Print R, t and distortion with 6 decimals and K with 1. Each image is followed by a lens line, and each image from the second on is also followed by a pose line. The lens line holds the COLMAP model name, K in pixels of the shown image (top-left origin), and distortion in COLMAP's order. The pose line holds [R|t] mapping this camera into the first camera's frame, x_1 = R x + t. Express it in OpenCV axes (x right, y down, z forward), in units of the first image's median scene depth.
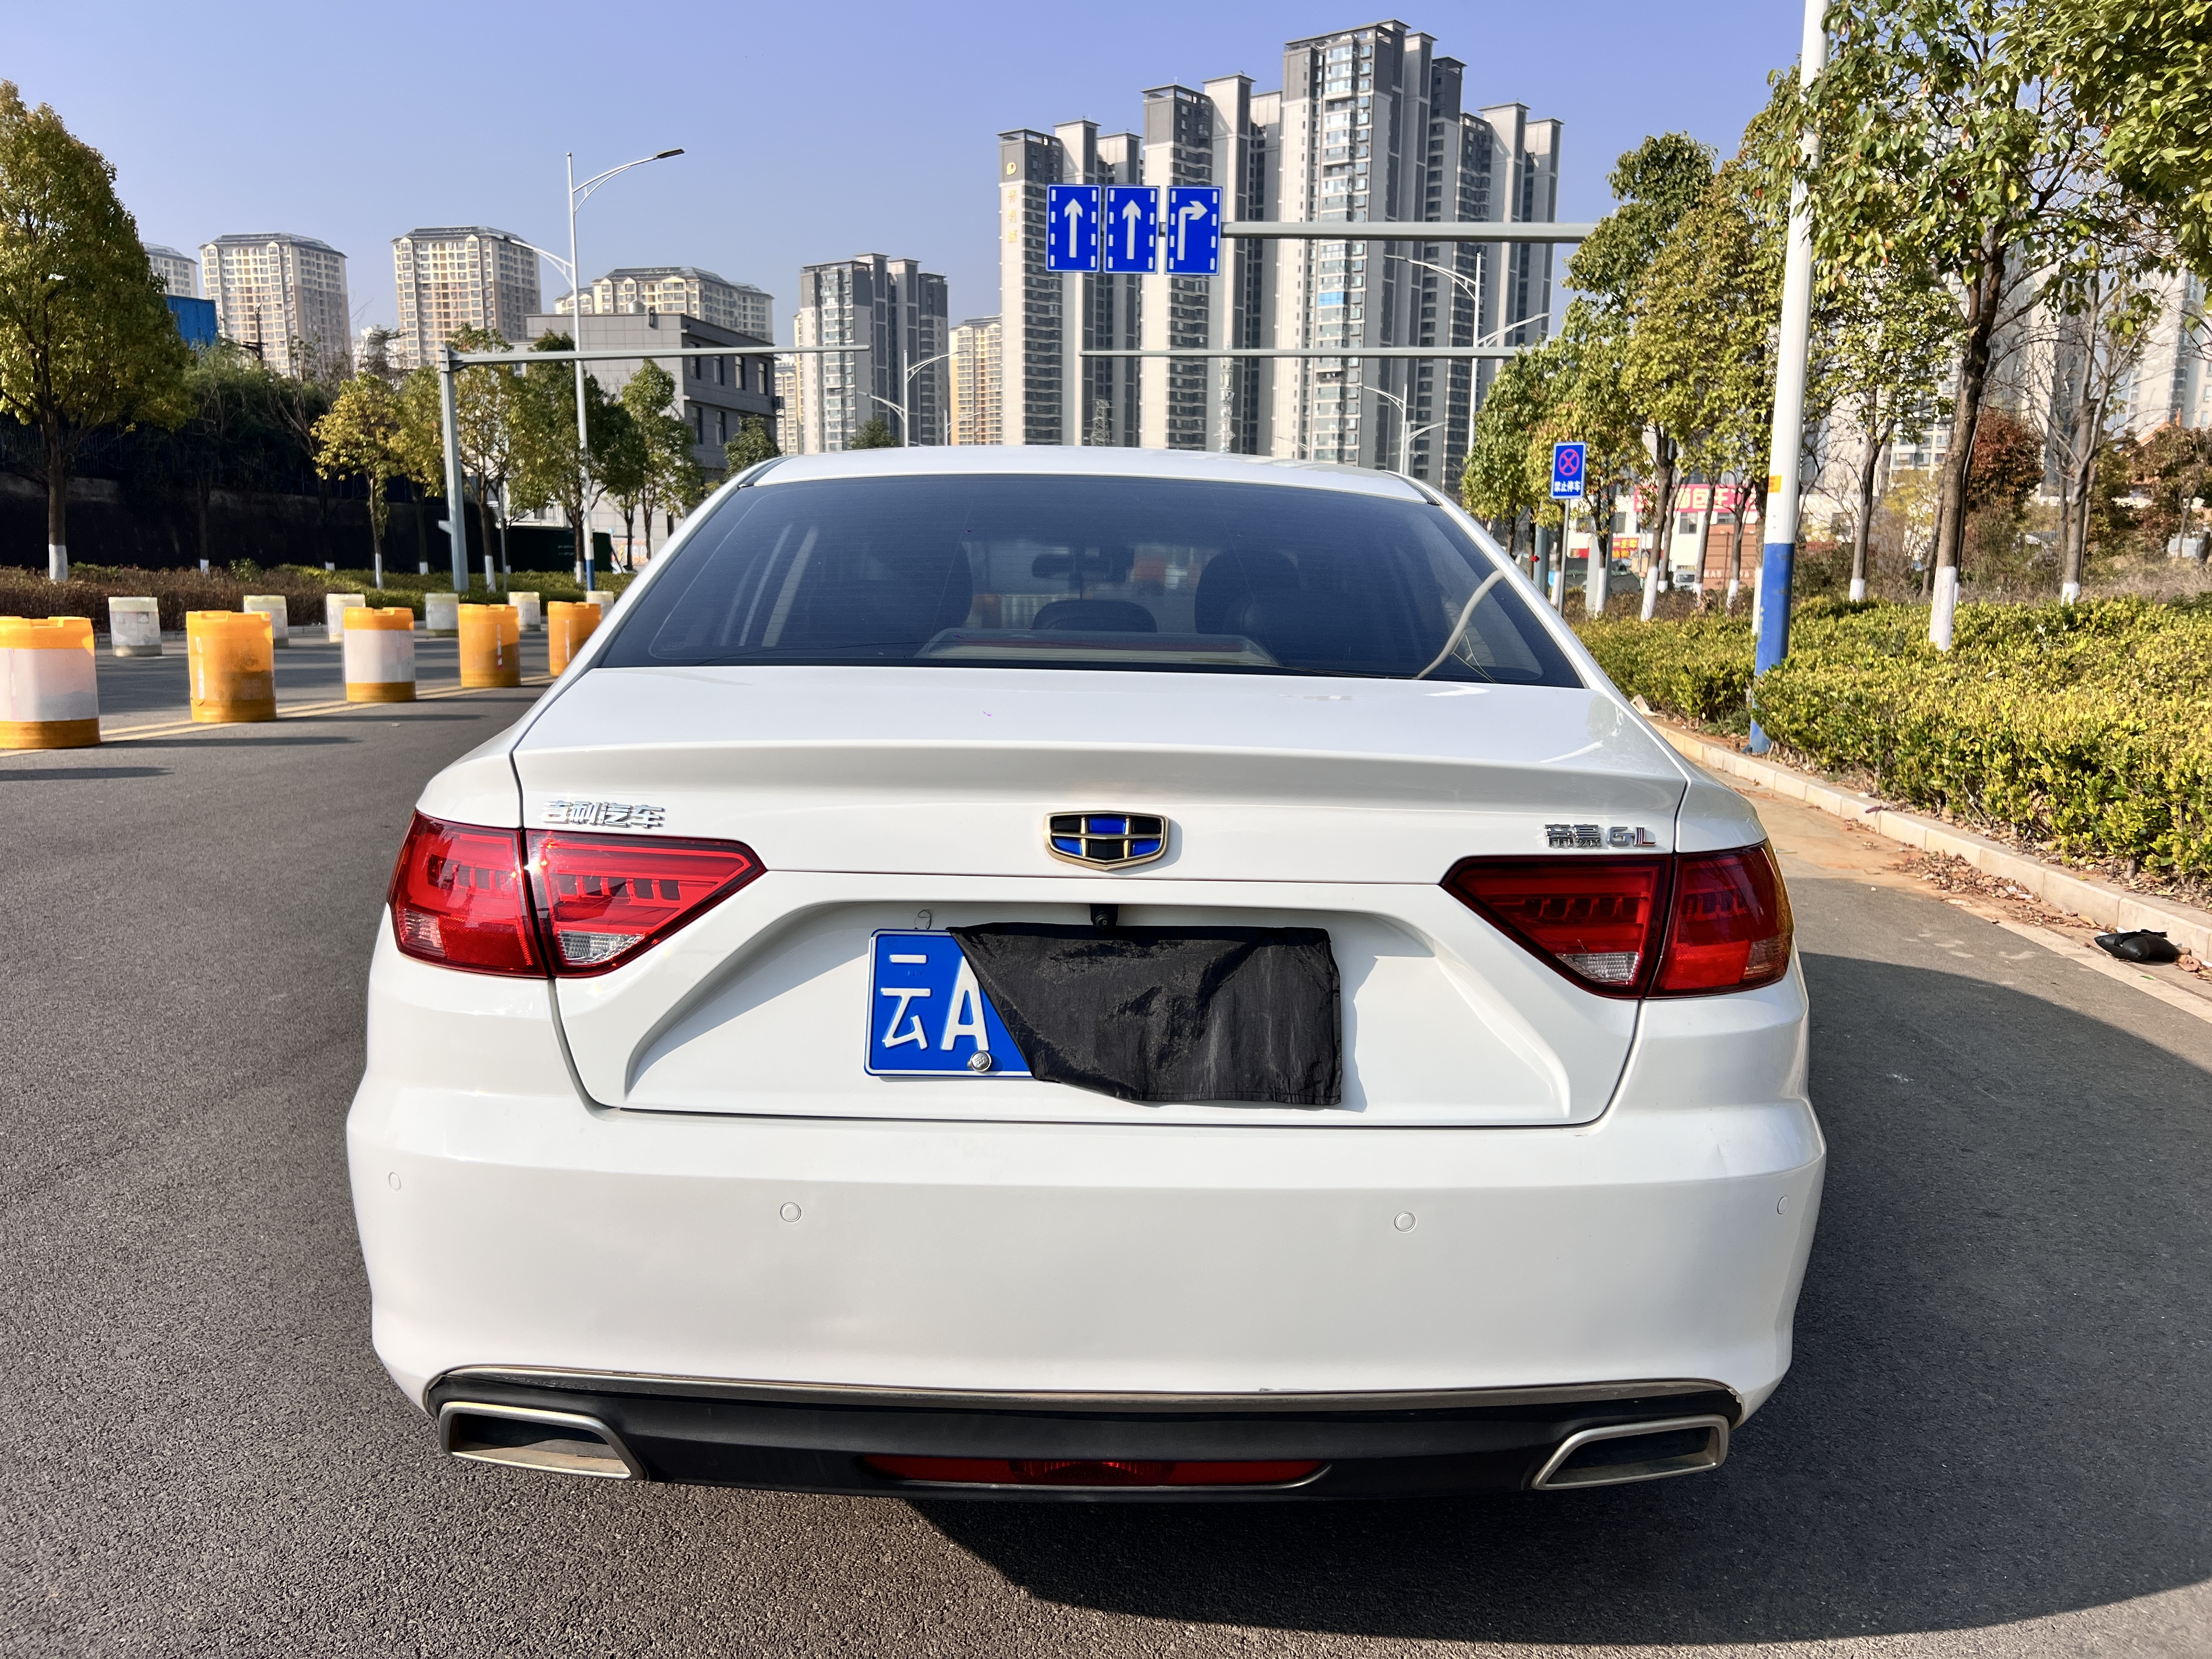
lens RADIAL K [[1671.0, 0, 1100.7], [0, 1671.0, 837.3], [0, 0, 1]] dist [0.013525, -0.024185]
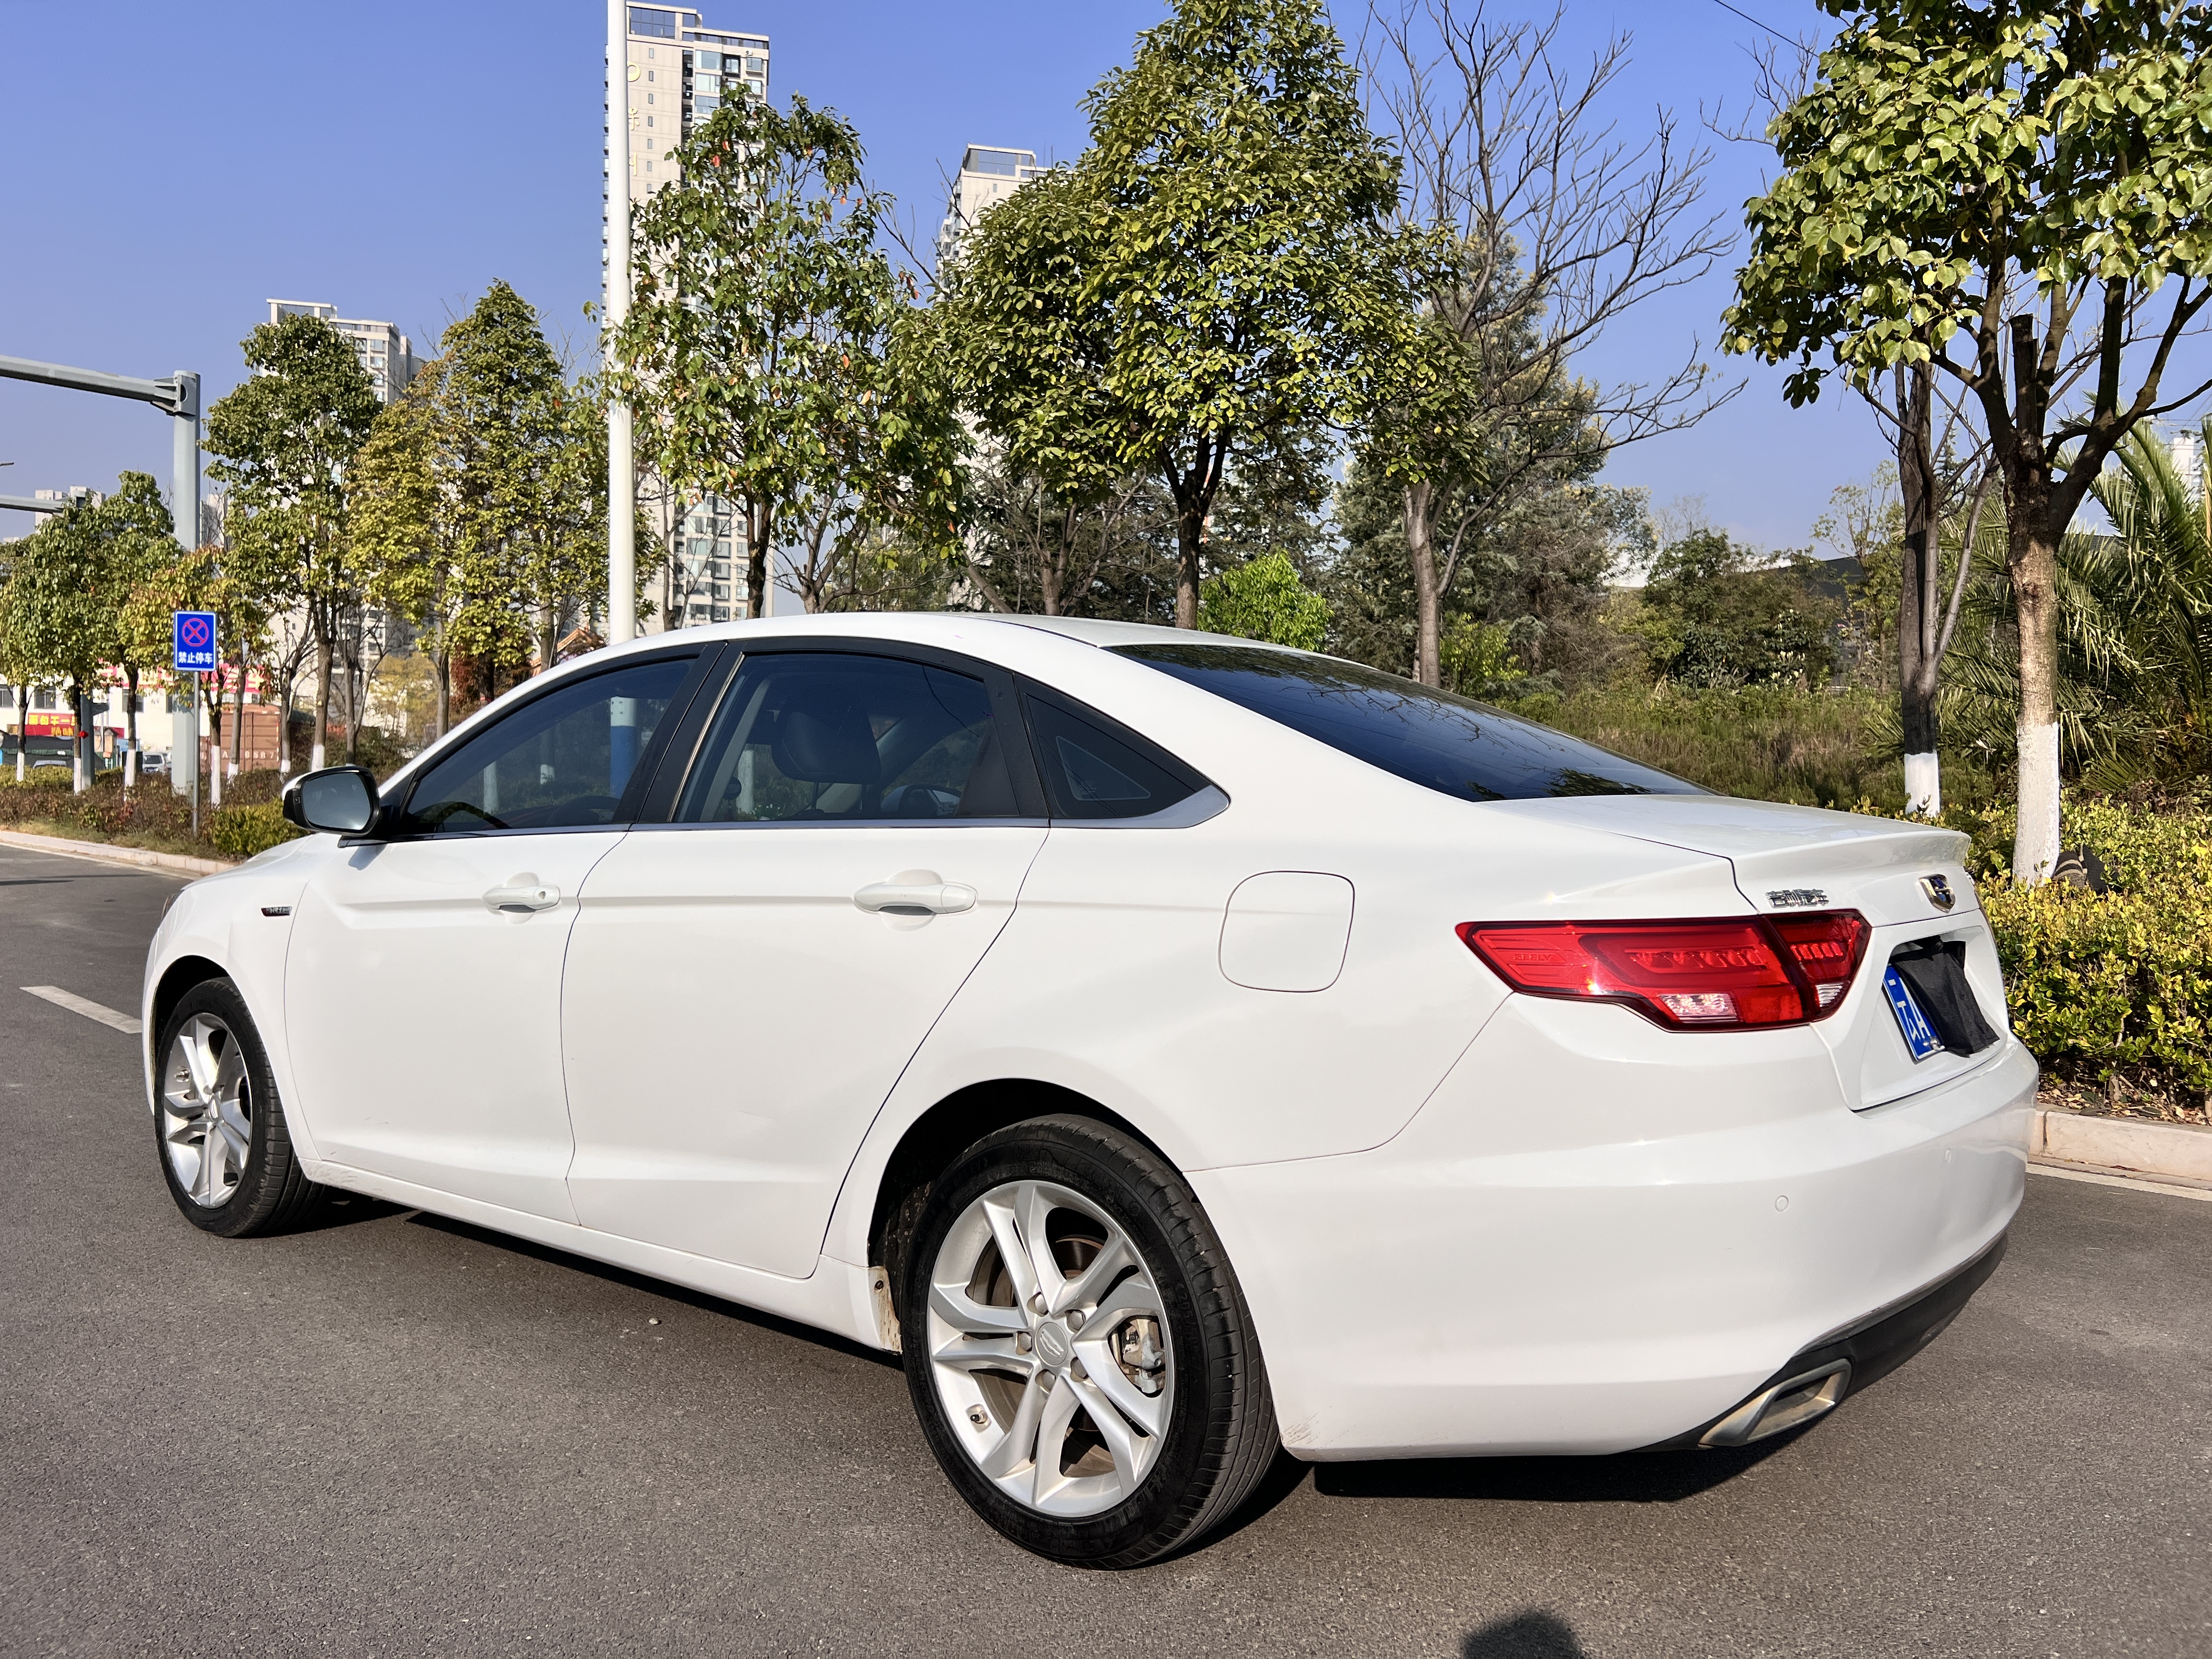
lens RADIAL K [[1671.0, 0, 1104.7], [0, 1671.0, 827.4], [0, 0, 1]] dist [0.013525, -0.024185]
pose [[0.632322, -0.023519, 0.774348, -1.419990], [0.111783, 0.991849, -0.061155, -0.042631], [-0.766598, 0.125229, 0.629797, 0.489783]]
